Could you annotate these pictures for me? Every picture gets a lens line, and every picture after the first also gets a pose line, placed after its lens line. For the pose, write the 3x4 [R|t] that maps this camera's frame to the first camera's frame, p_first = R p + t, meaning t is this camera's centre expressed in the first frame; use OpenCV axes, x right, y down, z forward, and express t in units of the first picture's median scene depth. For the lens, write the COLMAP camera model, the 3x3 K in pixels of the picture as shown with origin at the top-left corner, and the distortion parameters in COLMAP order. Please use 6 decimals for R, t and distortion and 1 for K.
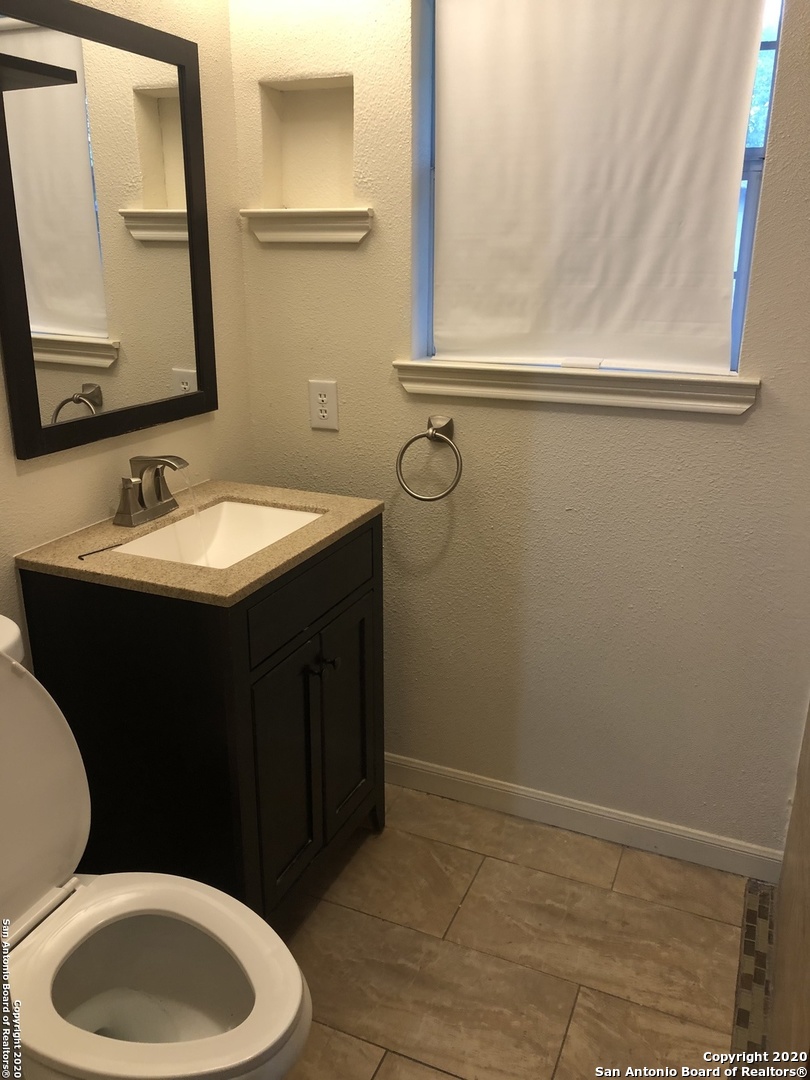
lens RADIAL K [[885.2, 0, 404.2], [0, 885.2, 542.4], [0, 0, 1]] dist [0.003032, 0.003586]
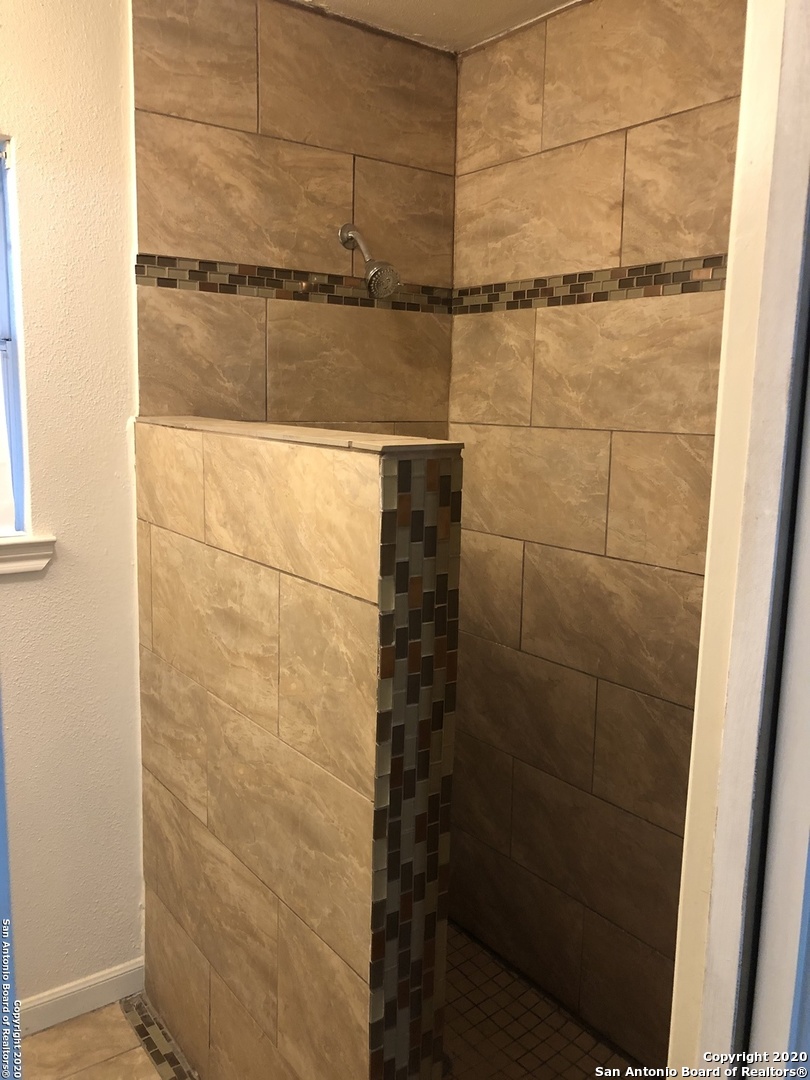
lens RADIAL K [[885.2, 0, 404.1], [0, 885.2, 536.5], [0, 0, 1]] dist [0.003032, 0.003586]
pose [[0.508091, -0.136300, 0.850450, -0.264134], [0.263827, 0.964565, -0.003031, -0.056971], [-0.819902, 0.225912, 0.526046, 0.062464]]
